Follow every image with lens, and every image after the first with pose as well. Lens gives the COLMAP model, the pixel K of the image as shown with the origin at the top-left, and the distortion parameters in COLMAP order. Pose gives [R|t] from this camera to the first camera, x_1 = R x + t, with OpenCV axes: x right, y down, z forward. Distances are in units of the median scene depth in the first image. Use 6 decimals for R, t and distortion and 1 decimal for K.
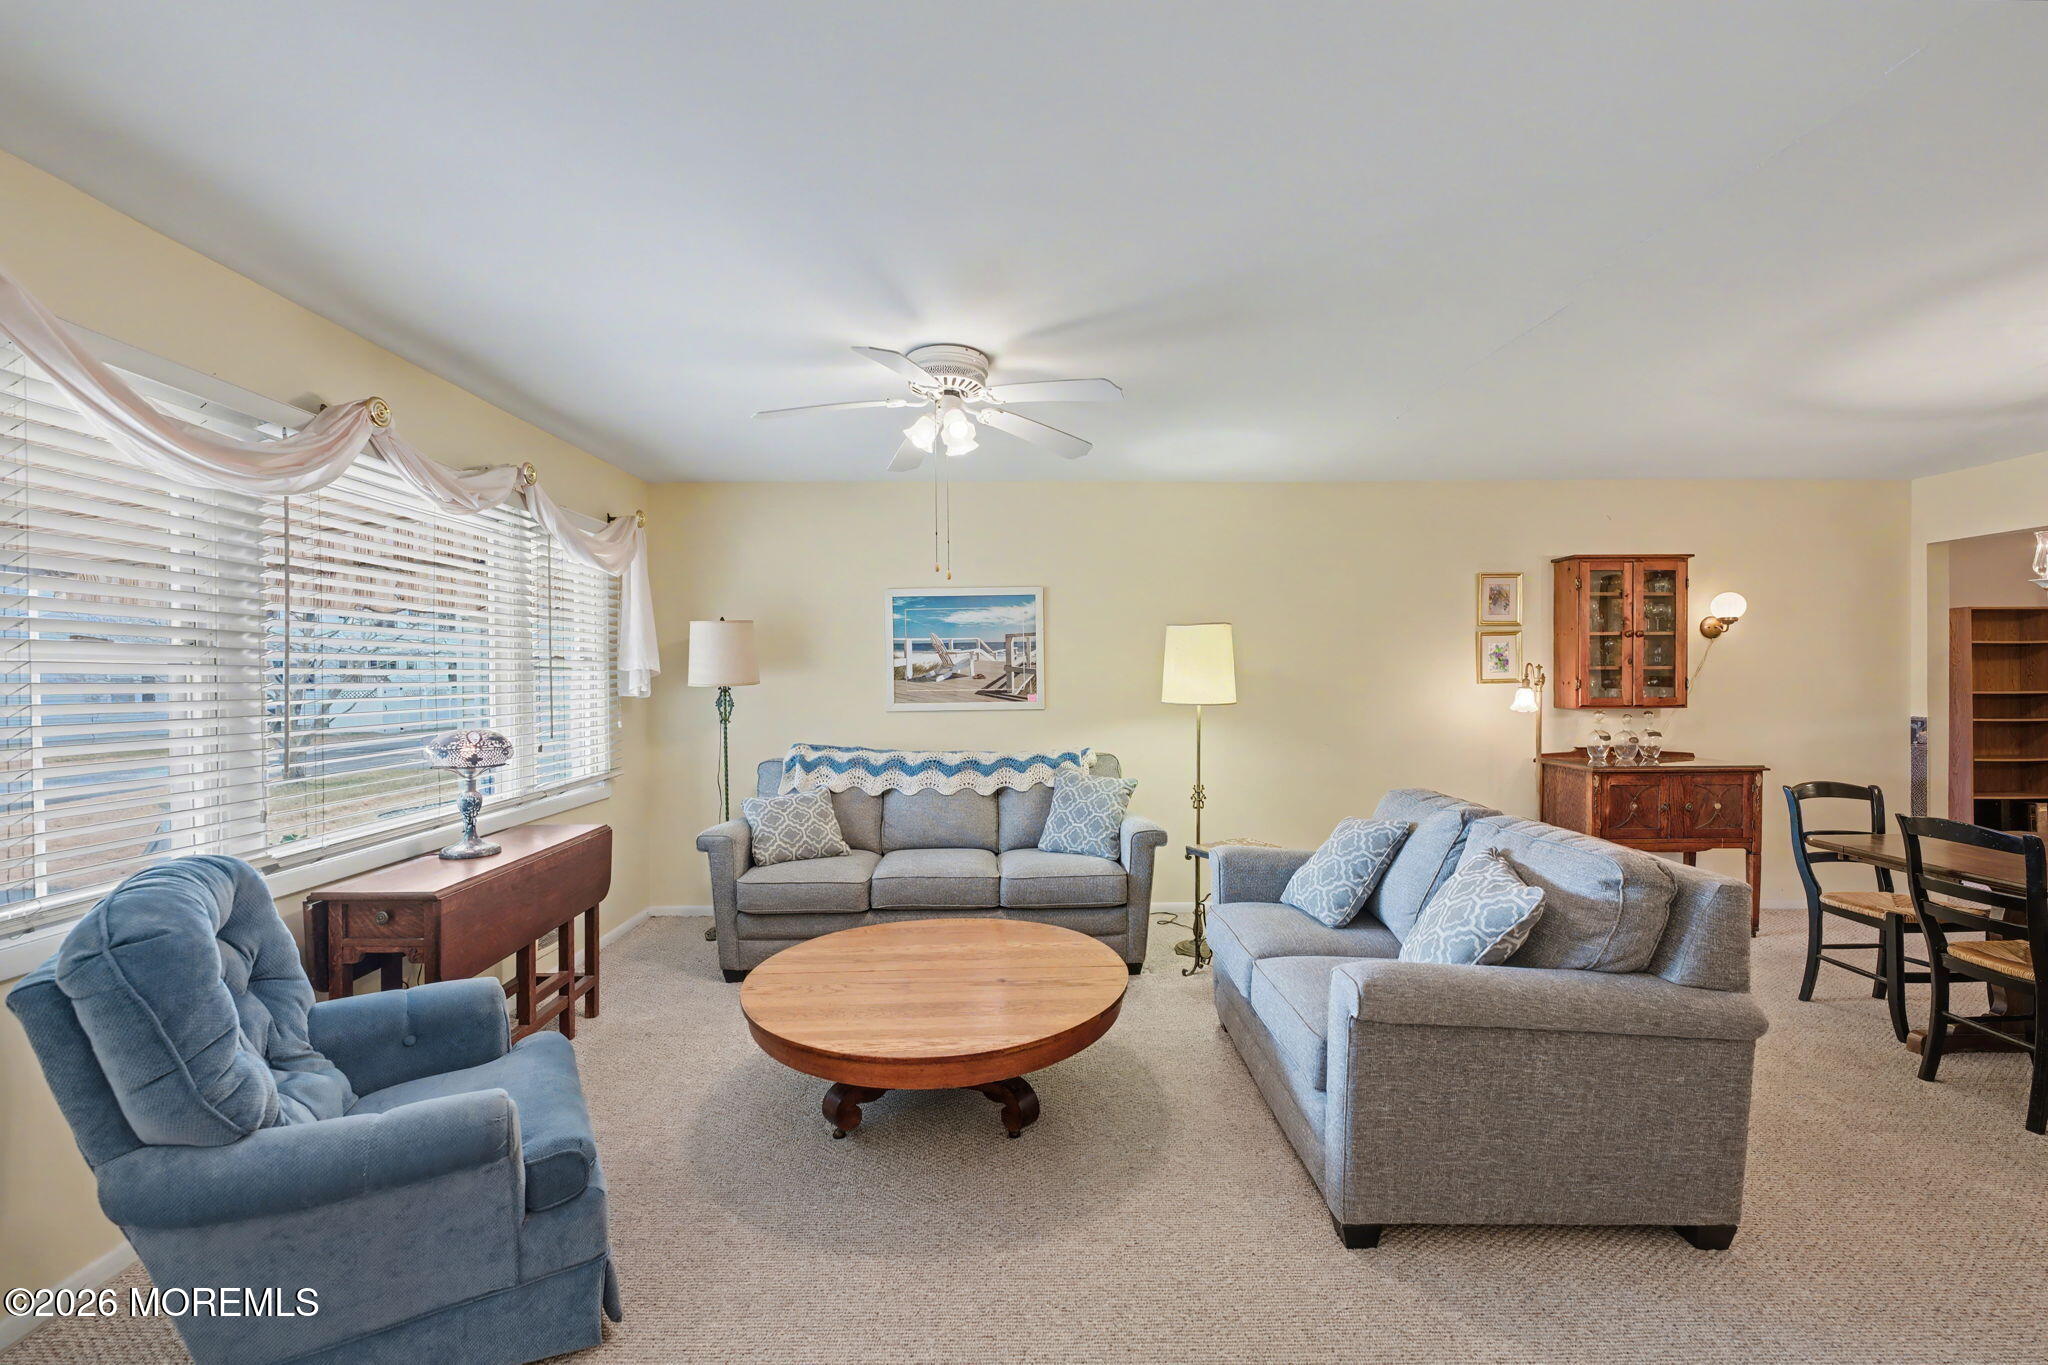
lens RADIAL K [[831.8, 0, 1016.0], [0, 831.8, 696.5], [0, 0, 1]] dist [-0.001960, -0.000241]
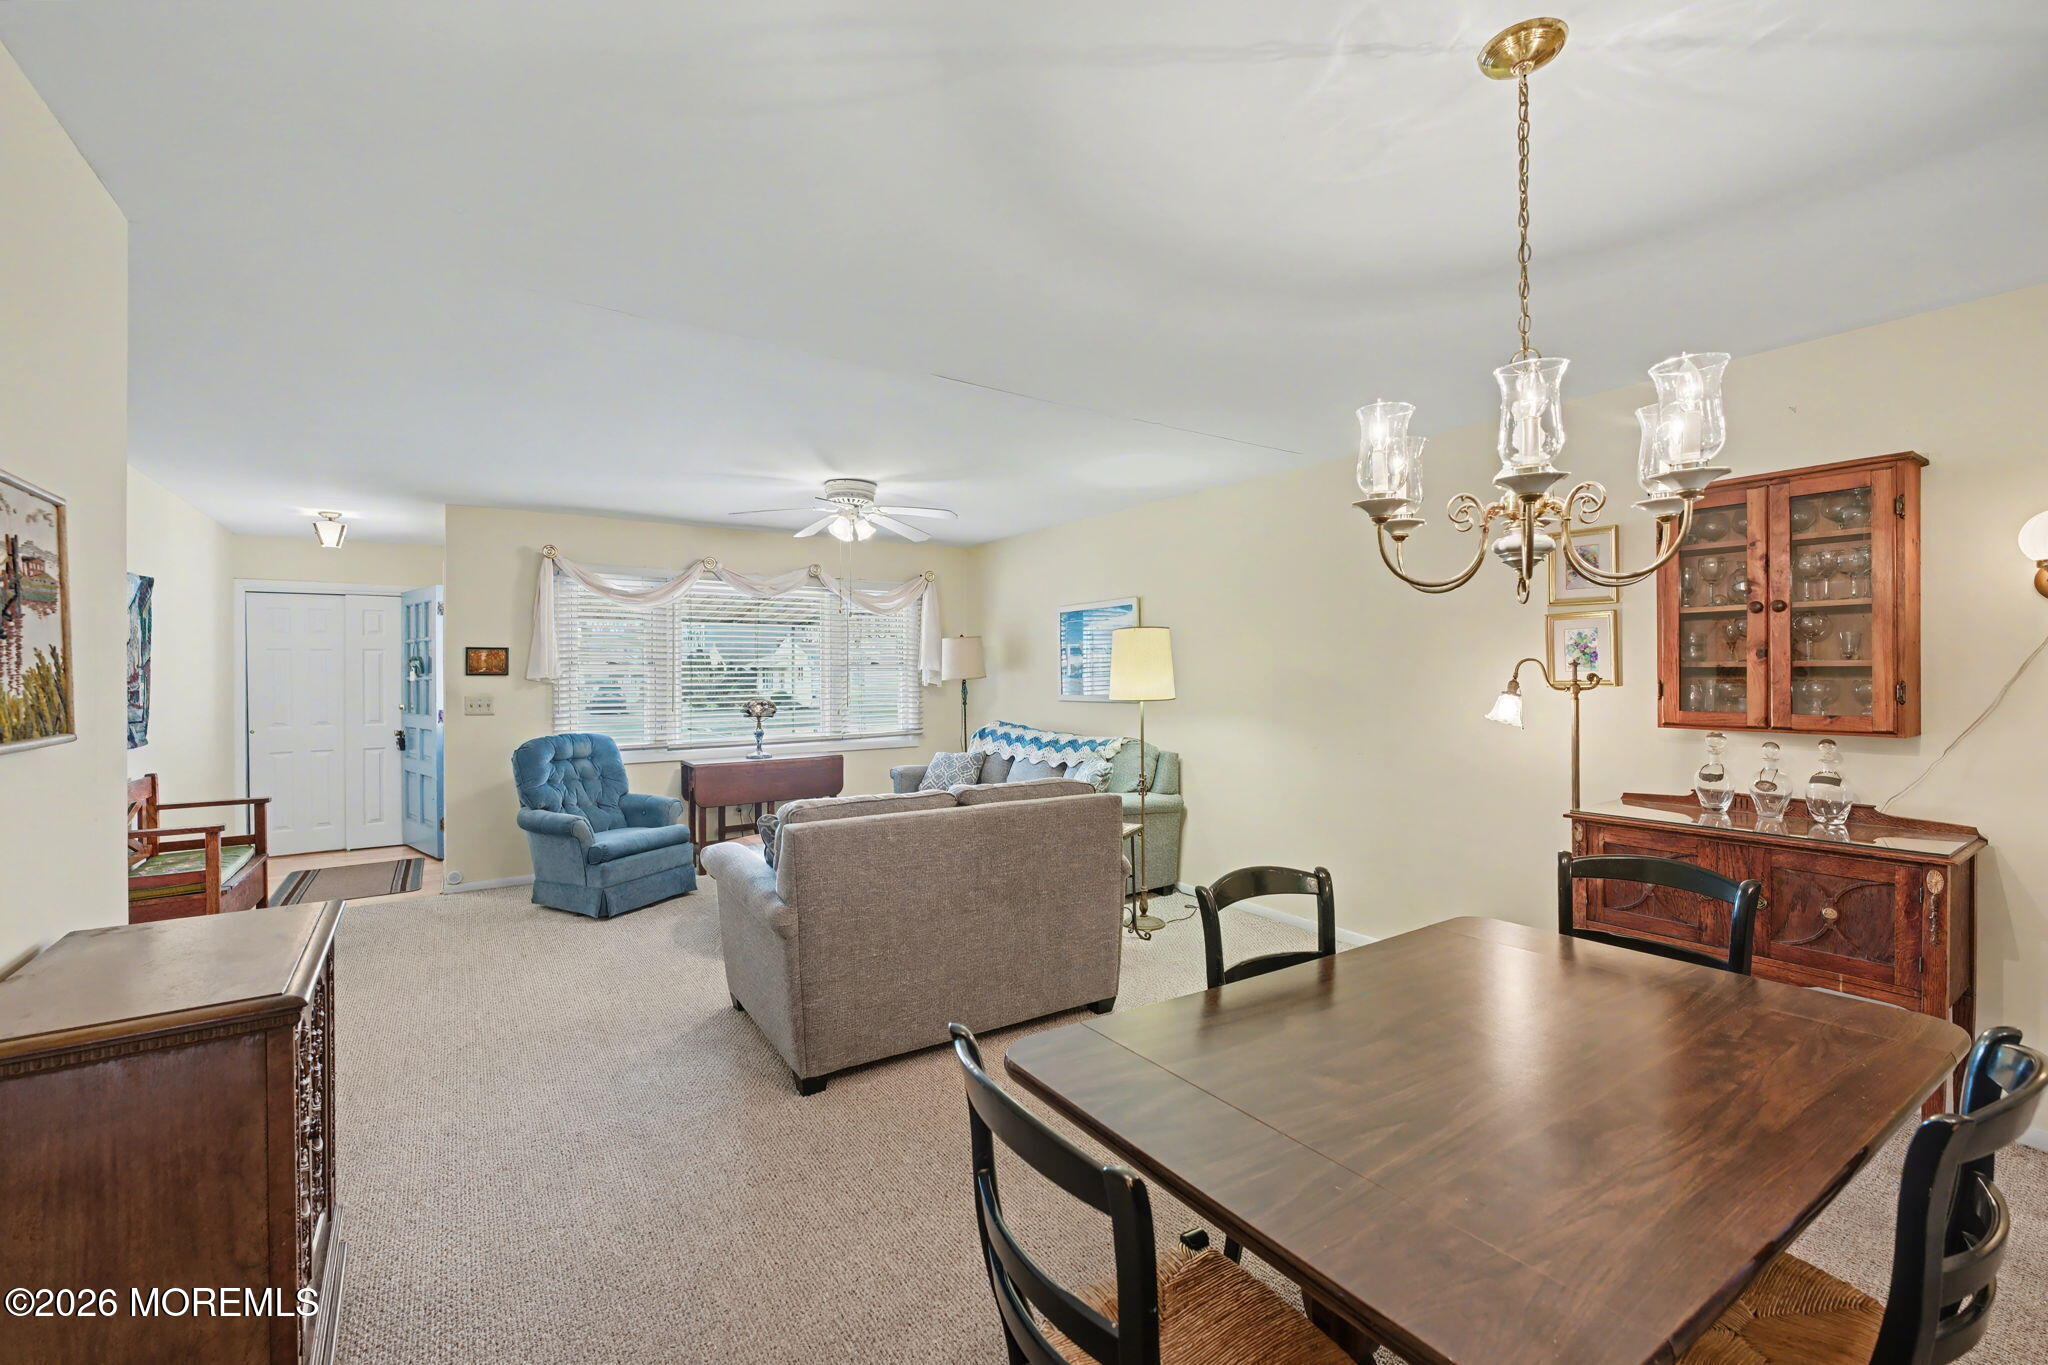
lens RADIAL K [[852.3, 0, 1015.0], [0, 852.3, 679.5], [0, 0, 1]] dist [-0.000052, -0.000151]
pose [[0.542114, 0.009059, -0.840256, 0.964214], [-0.015042, 0.999886, 0.001075, -0.015752], [0.840170, 0.012056, 0.542188, 0.217340]]
